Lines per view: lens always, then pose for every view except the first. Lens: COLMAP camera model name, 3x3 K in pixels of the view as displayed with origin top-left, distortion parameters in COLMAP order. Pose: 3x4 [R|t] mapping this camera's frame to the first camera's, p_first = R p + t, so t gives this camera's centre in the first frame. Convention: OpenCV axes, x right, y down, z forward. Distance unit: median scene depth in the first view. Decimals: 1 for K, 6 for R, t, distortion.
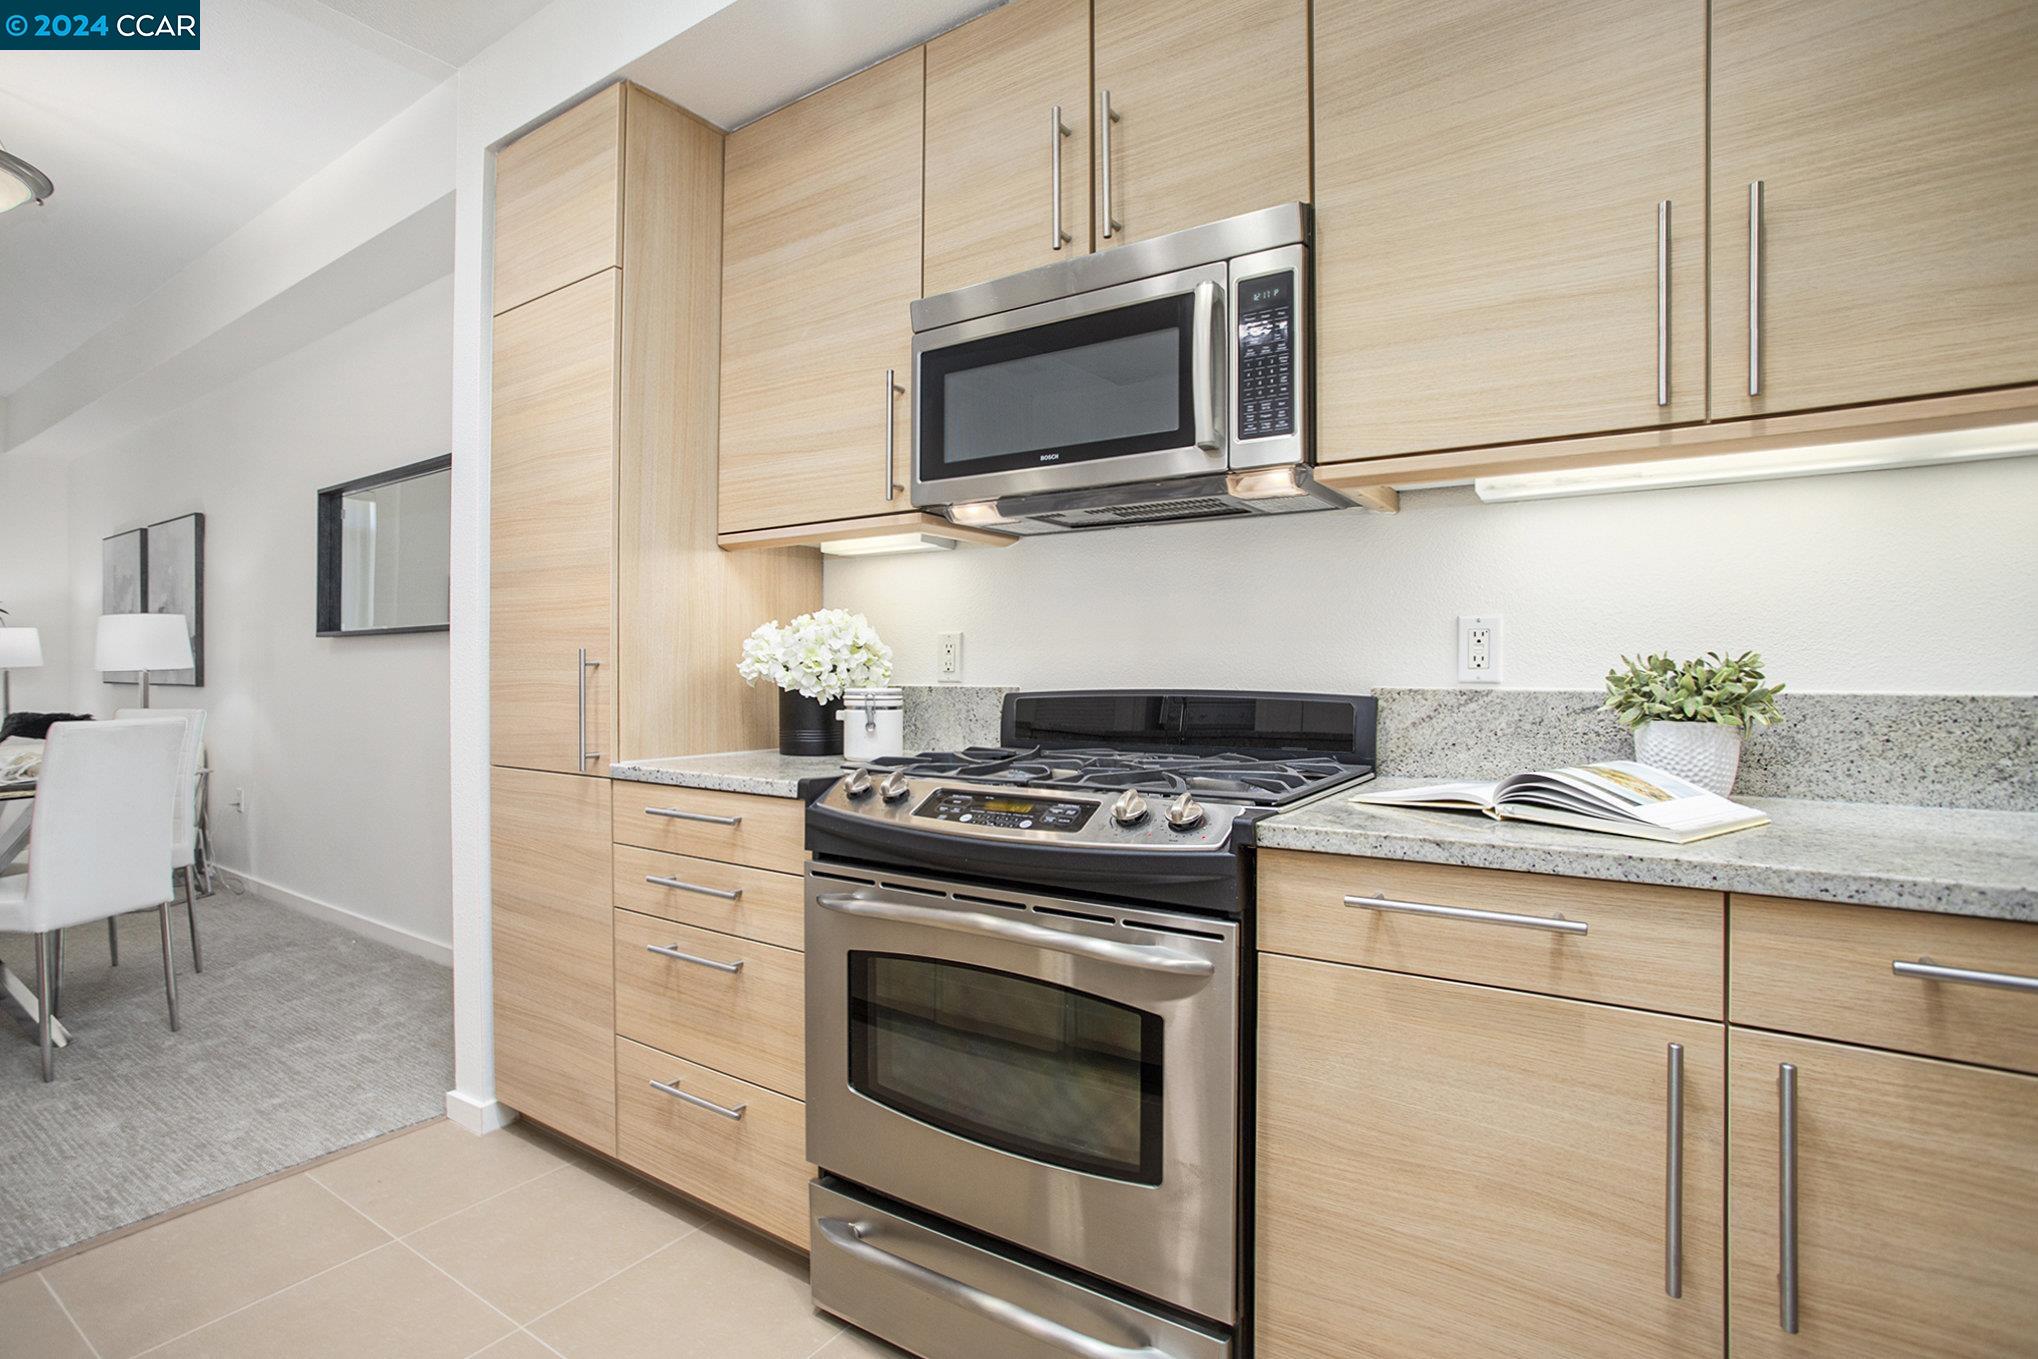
lens RADIAL K [[999.2, 0, 974.5], [0, 999.2, 662.1], [0, 0, 1]] dist [-0.069913, 0.029041]
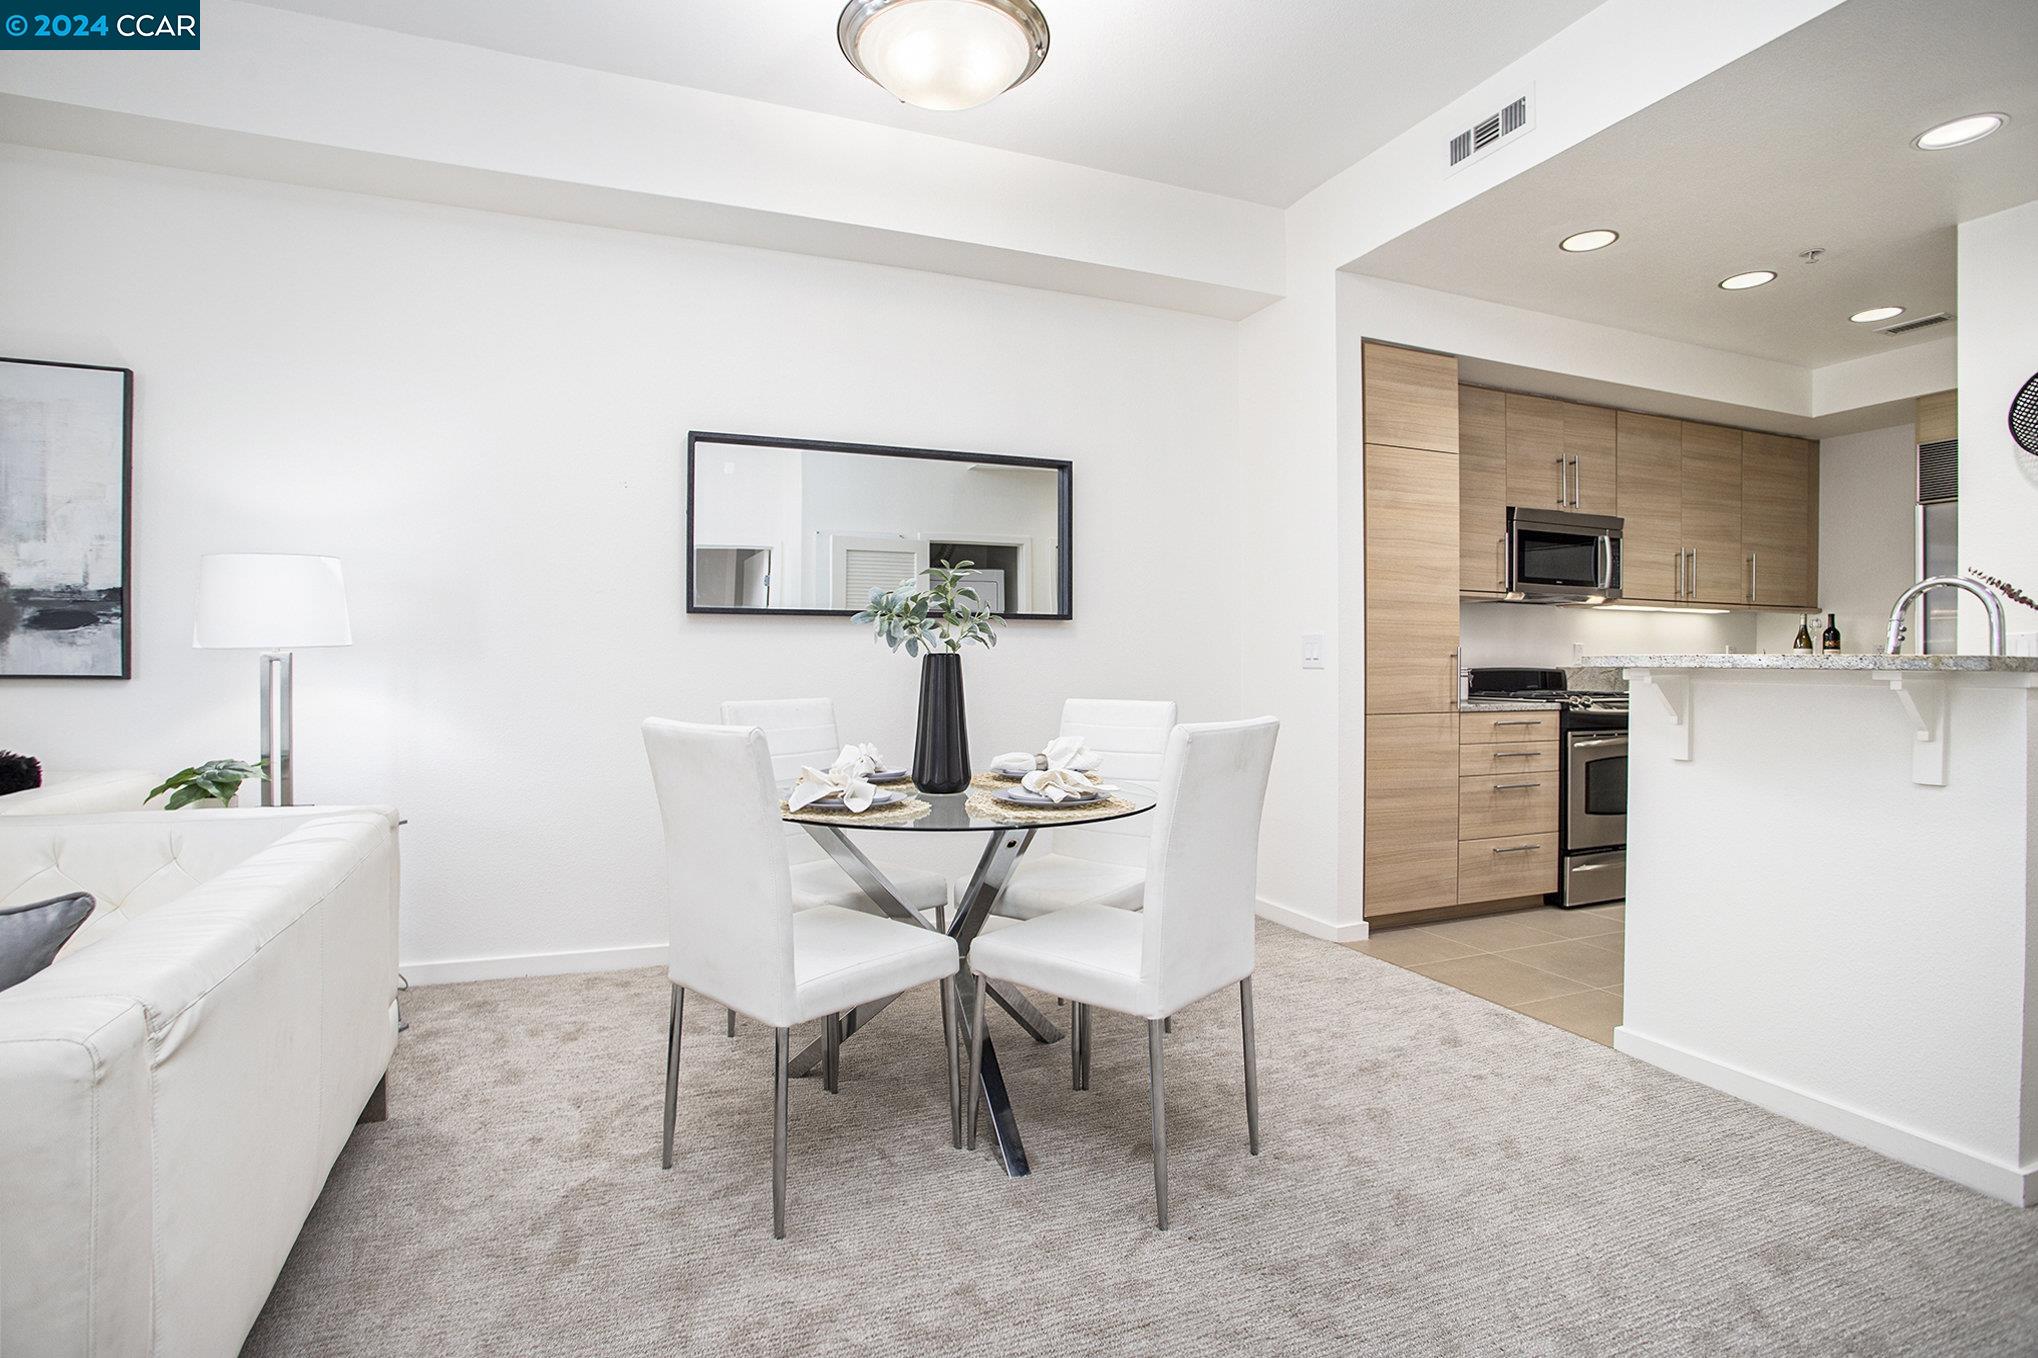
lens RADIAL K [[999.2, 0, 974.5], [0, 999.2, 661.6], [0, 0, 1]] dist [-0.069913, 0.029041]
pose [[0.554790, 0.007180, 0.831959, -2.109556], [-0.010637, 0.999942, -0.001536, 0.023585], [-0.831922, -0.007997, 0.554835, 0.587215]]
